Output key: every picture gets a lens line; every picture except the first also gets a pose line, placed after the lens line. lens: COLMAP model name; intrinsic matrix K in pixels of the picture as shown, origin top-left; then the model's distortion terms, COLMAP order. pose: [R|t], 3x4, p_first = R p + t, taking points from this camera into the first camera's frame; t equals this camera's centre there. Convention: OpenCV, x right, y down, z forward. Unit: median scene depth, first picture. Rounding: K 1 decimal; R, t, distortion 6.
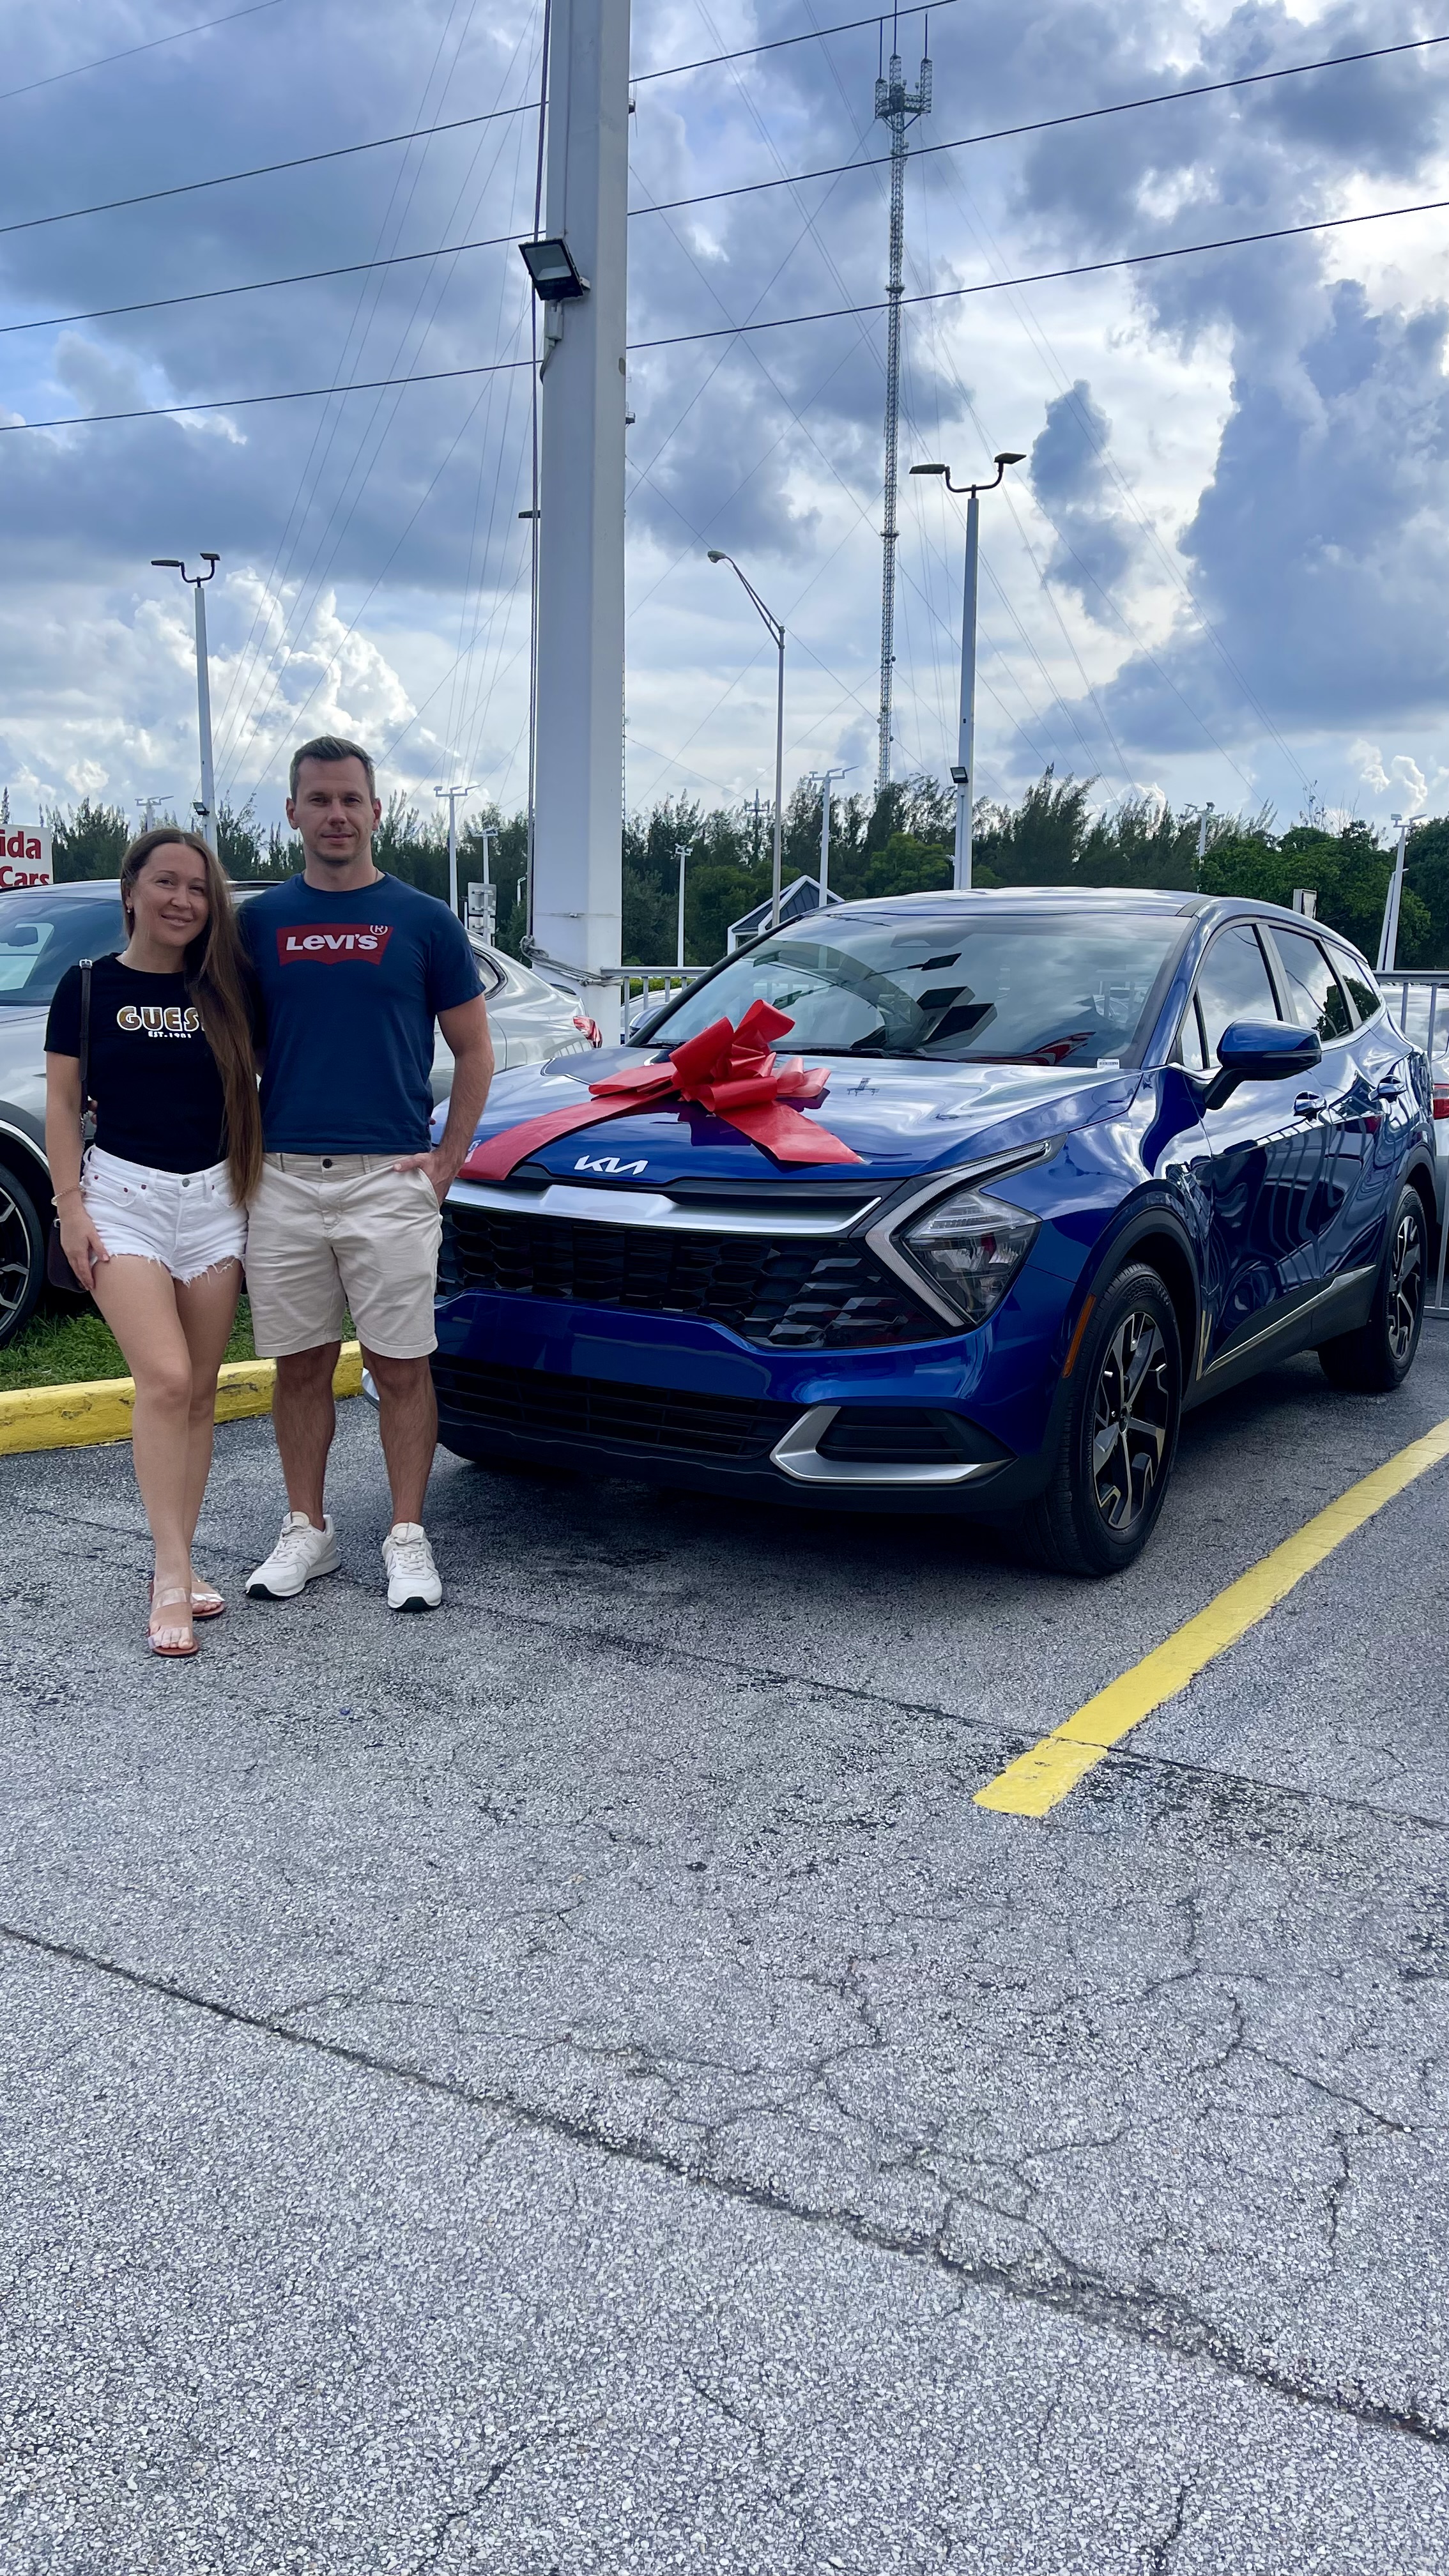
lens RADIAL K [[1898.2, 0, 740.7], [0, 1898.2, 1281.8], [0, 0, 1]] dist [0.053117, -0.050807]
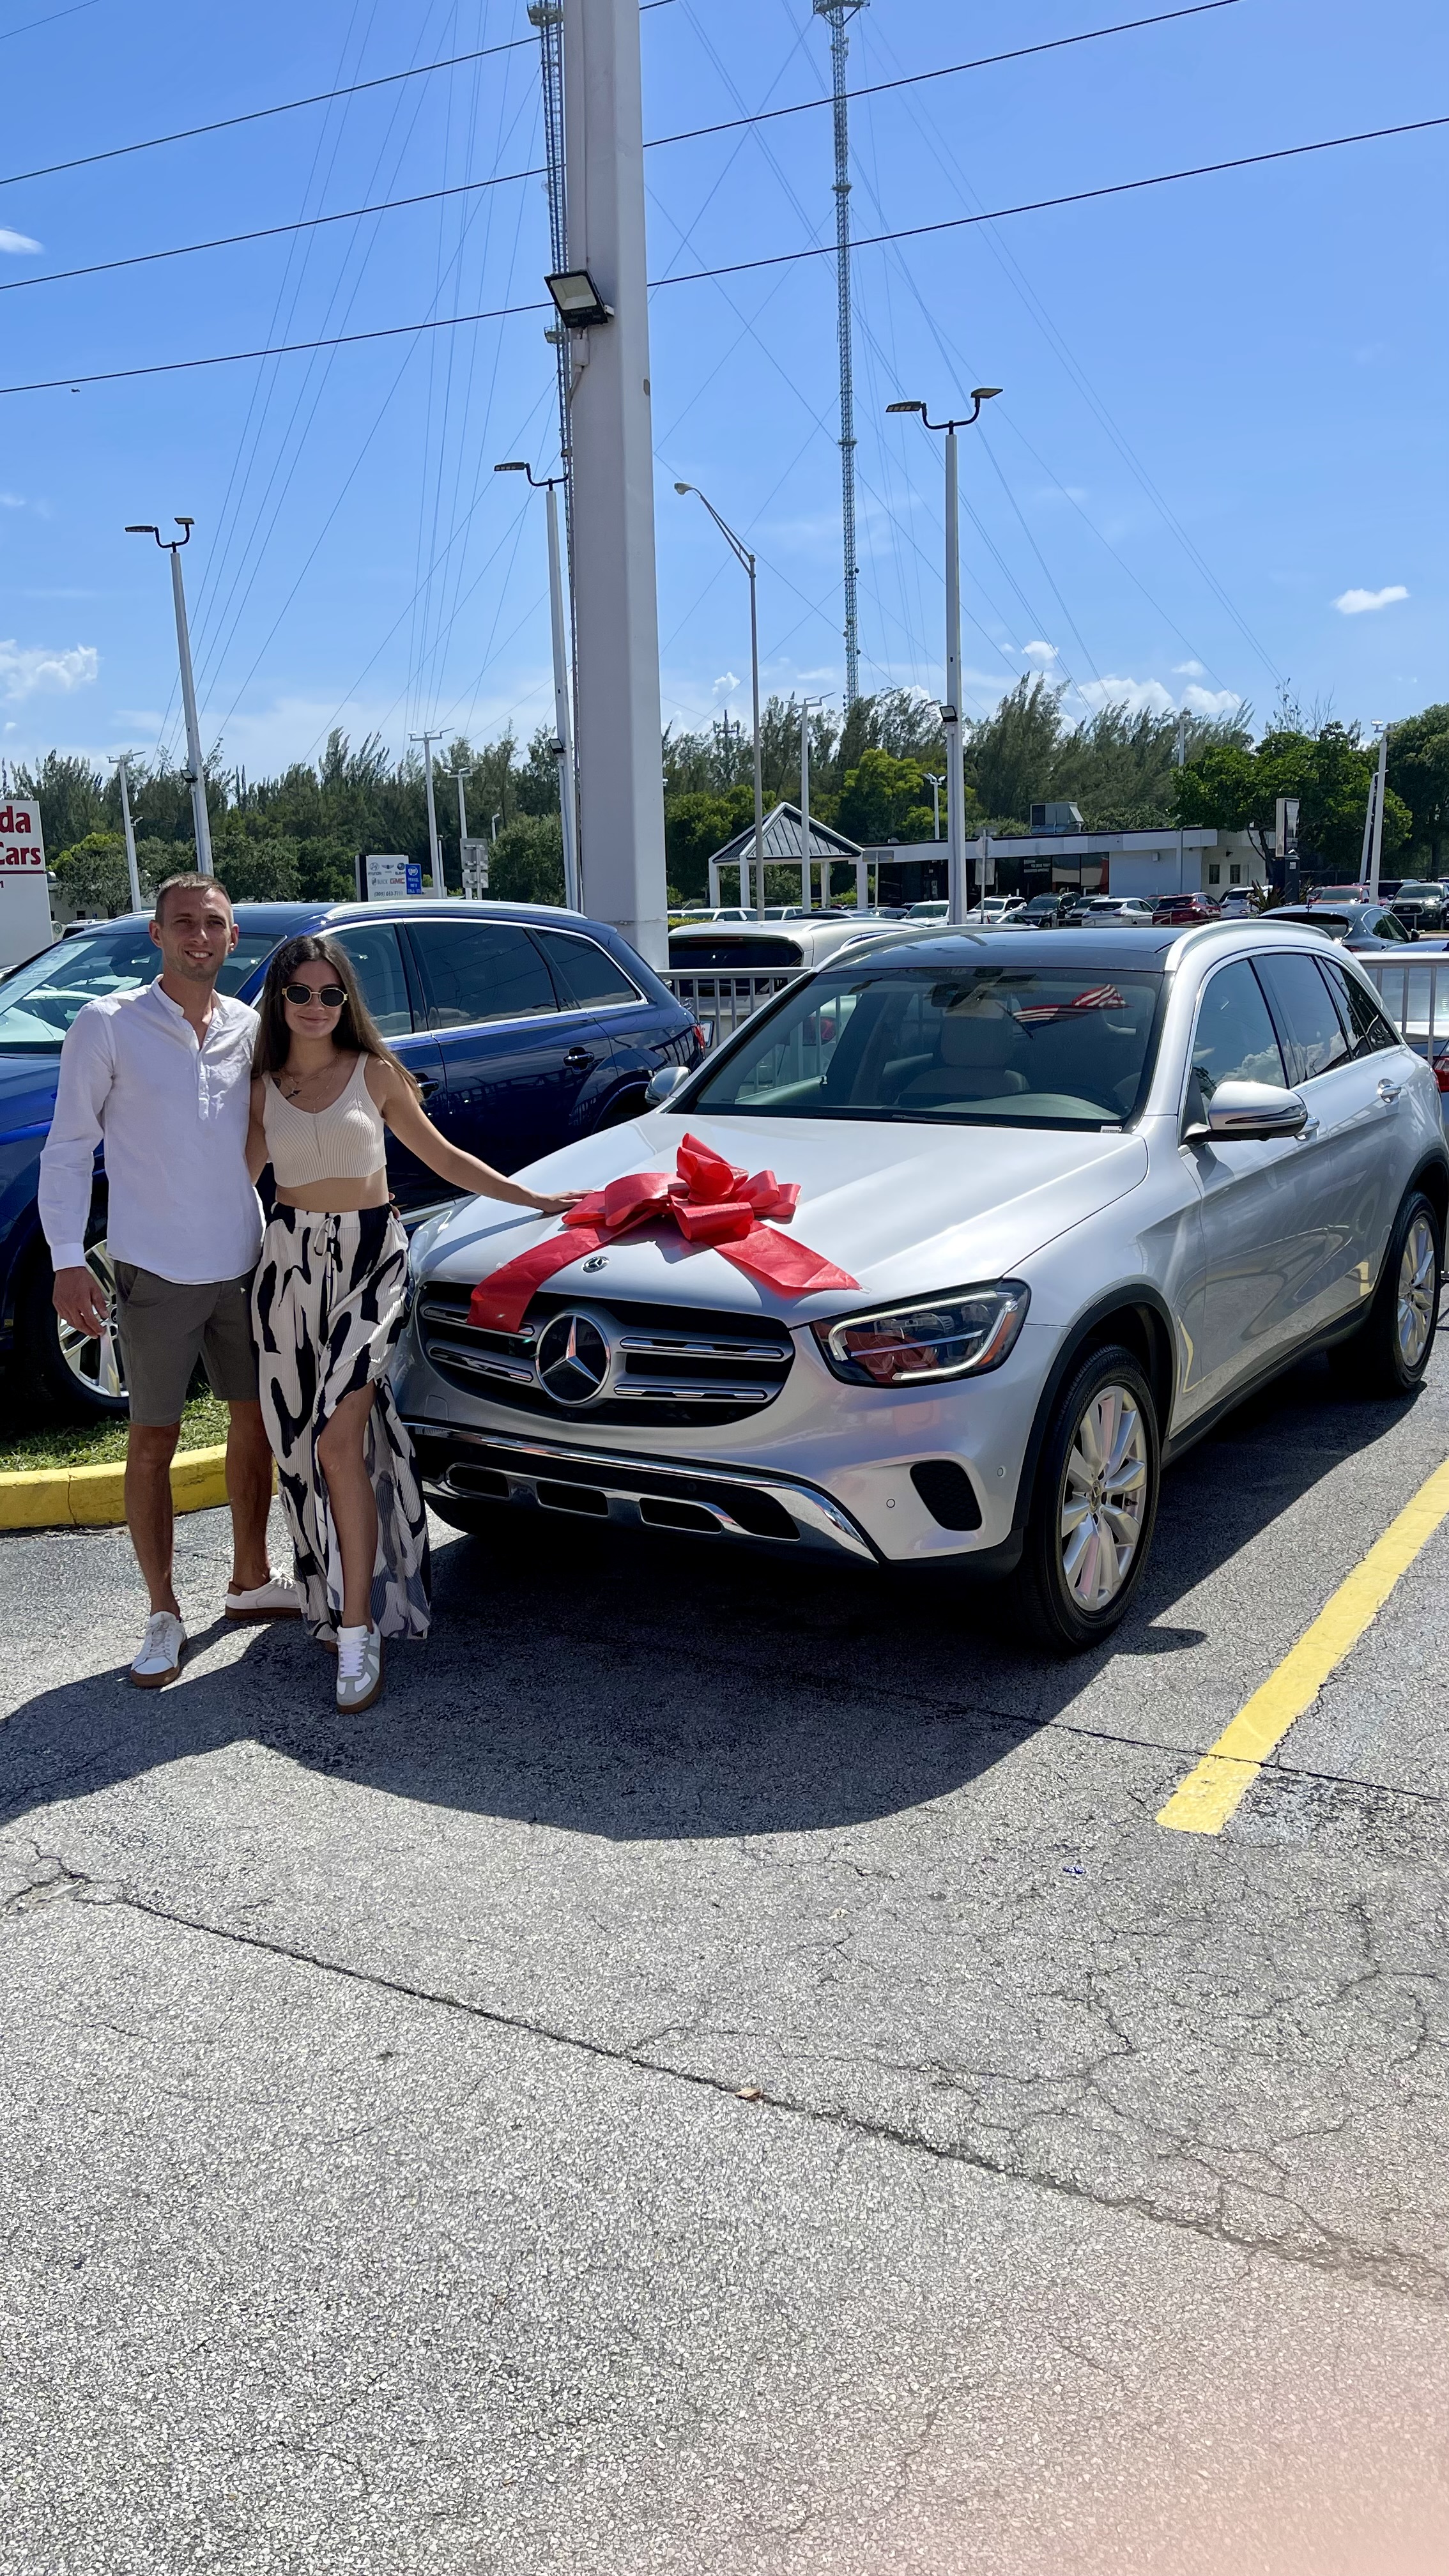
lens RADIAL K [[1898.2, 0, 740.5], [0, 1898.2, 1272.9], [0, 0, 1]] dist [0.053117, -0.050807]
pose [[0.998910, -0.046546, 0.003515, -0.145068], [0.046396, 0.998317, 0.034780, -0.138295], [-0.005128, -0.034579, 0.999389, -0.183788]]
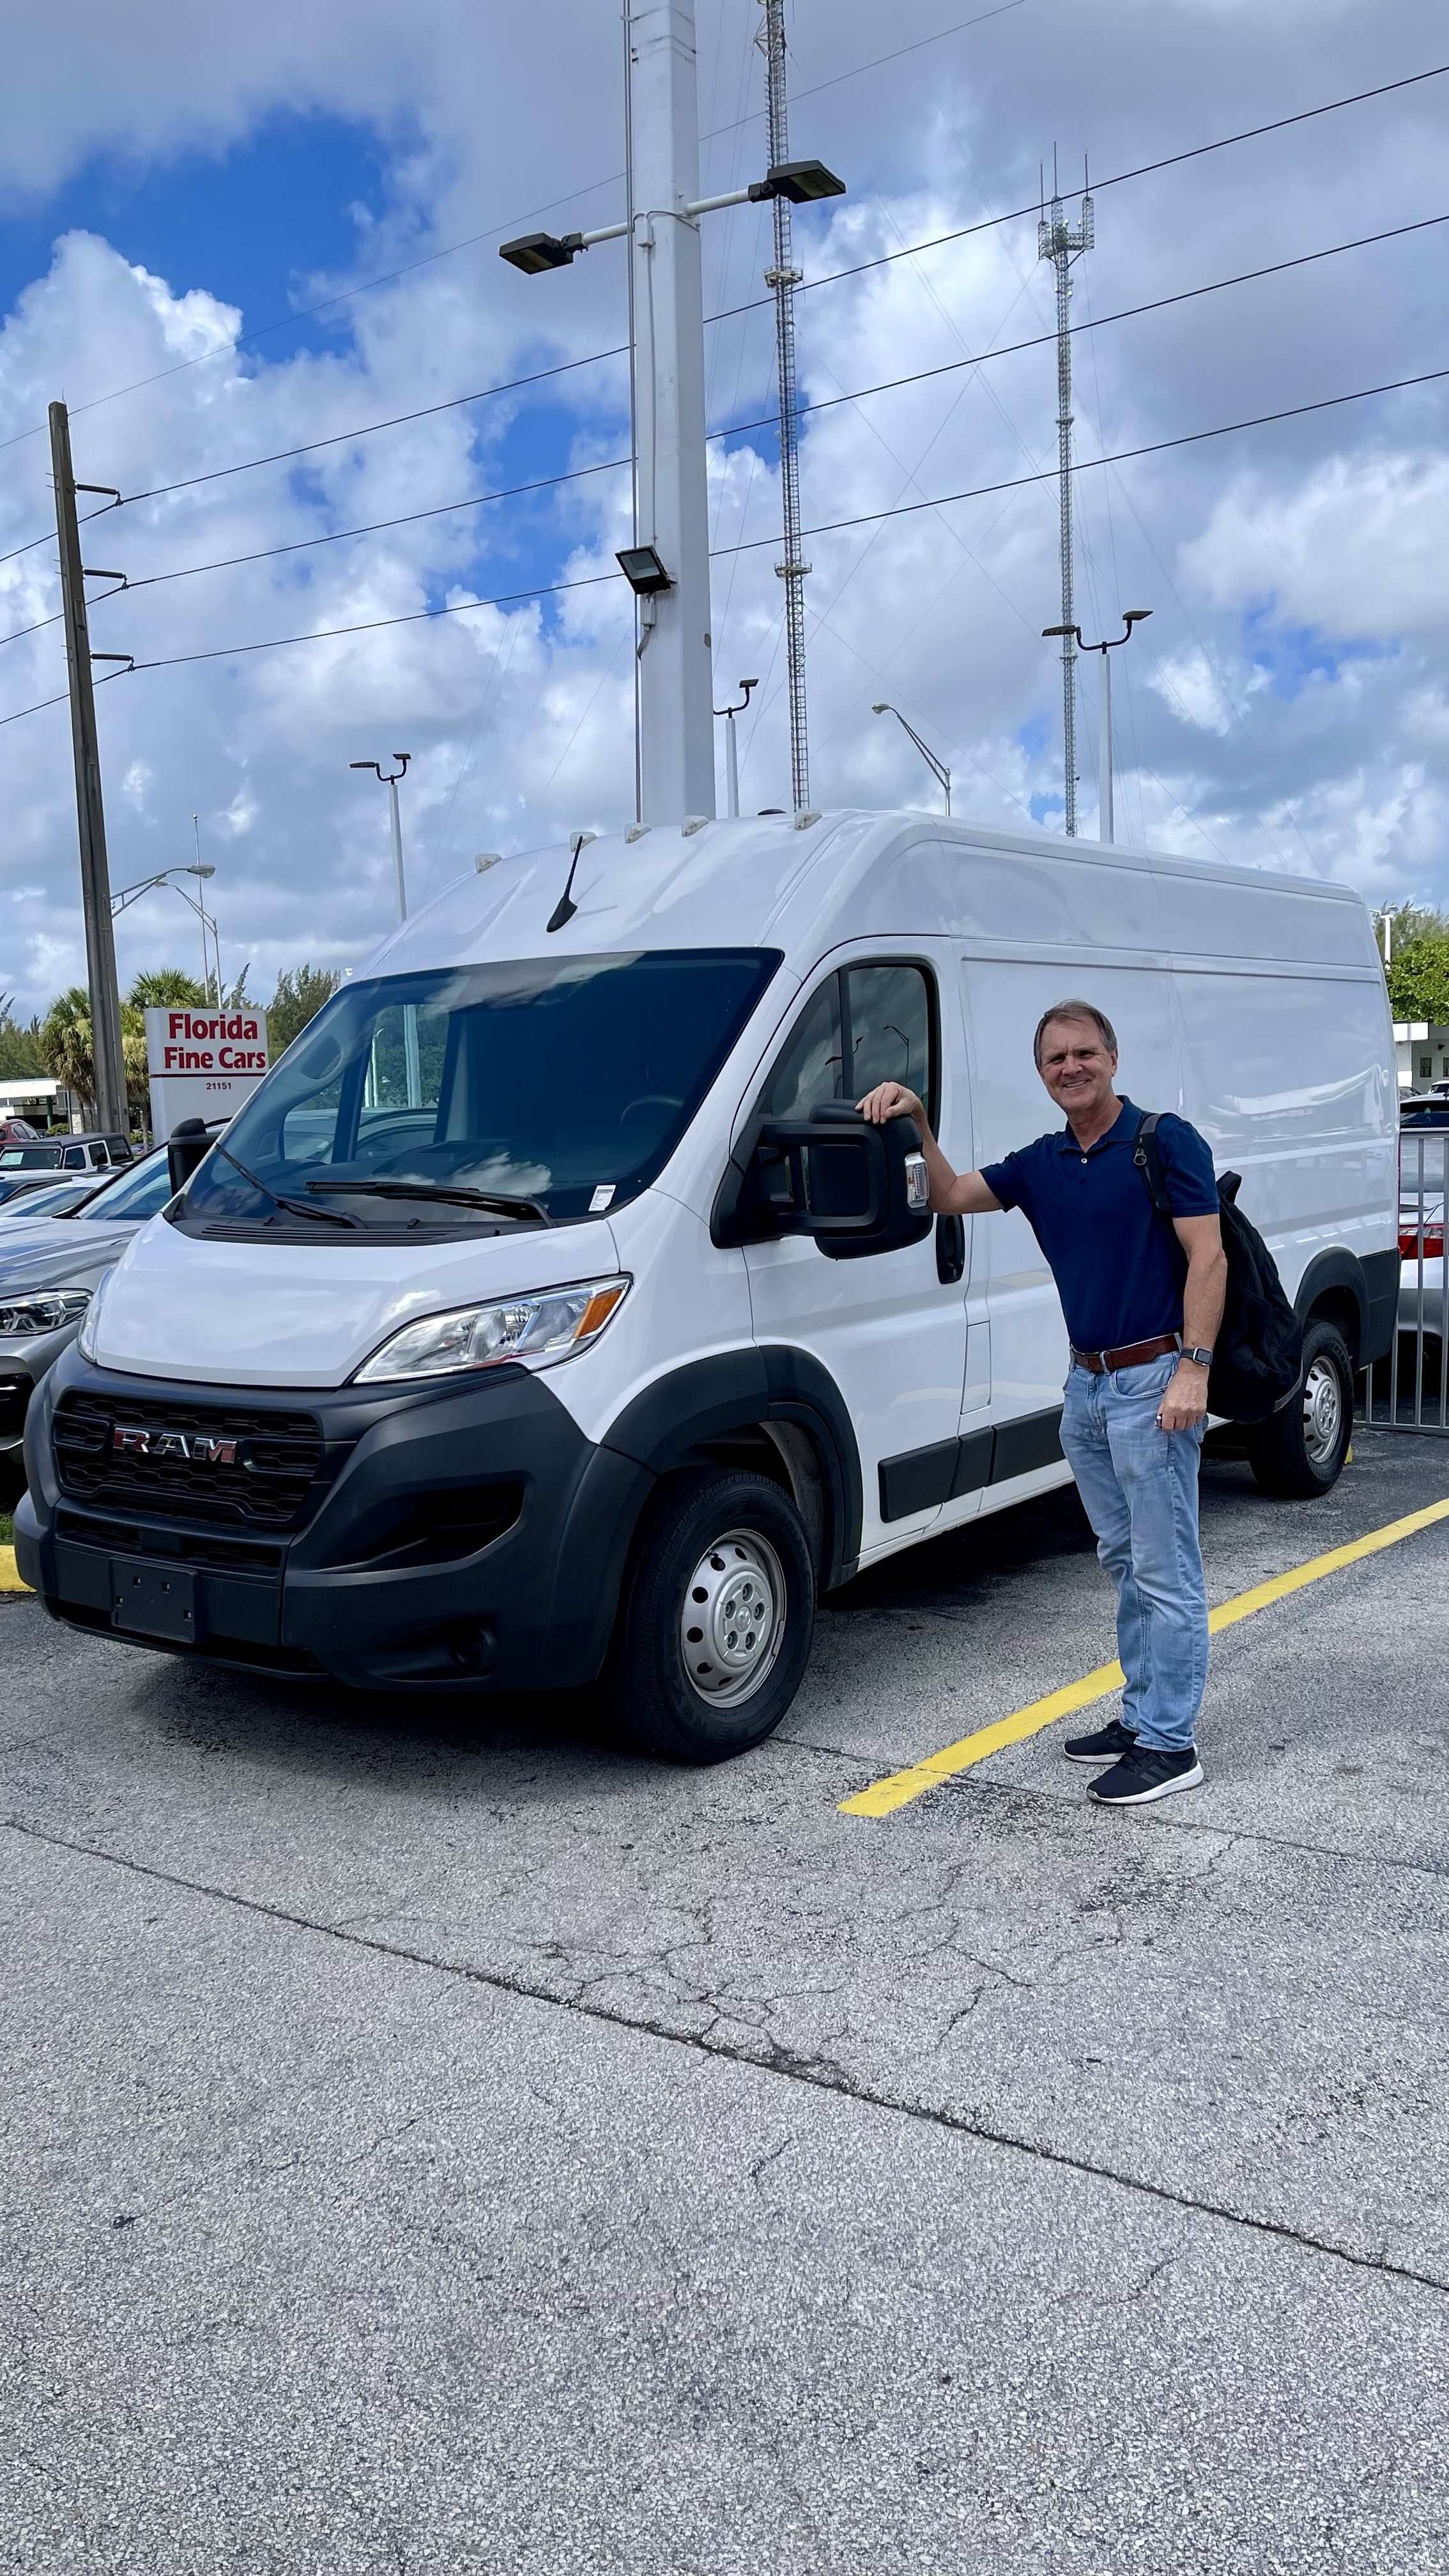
lens RADIAL K [[1898.2, 0, 711.5], [0, 1898.2, 1293.5], [0, 0, 1]] dist [0.053117, -0.050807]
pose [[0.991838, -0.038667, -0.121504, 0.261751], [0.031325, 0.997599, -0.061765, -0.028690], [0.123600, 0.057454, 0.990667, -0.522245]]
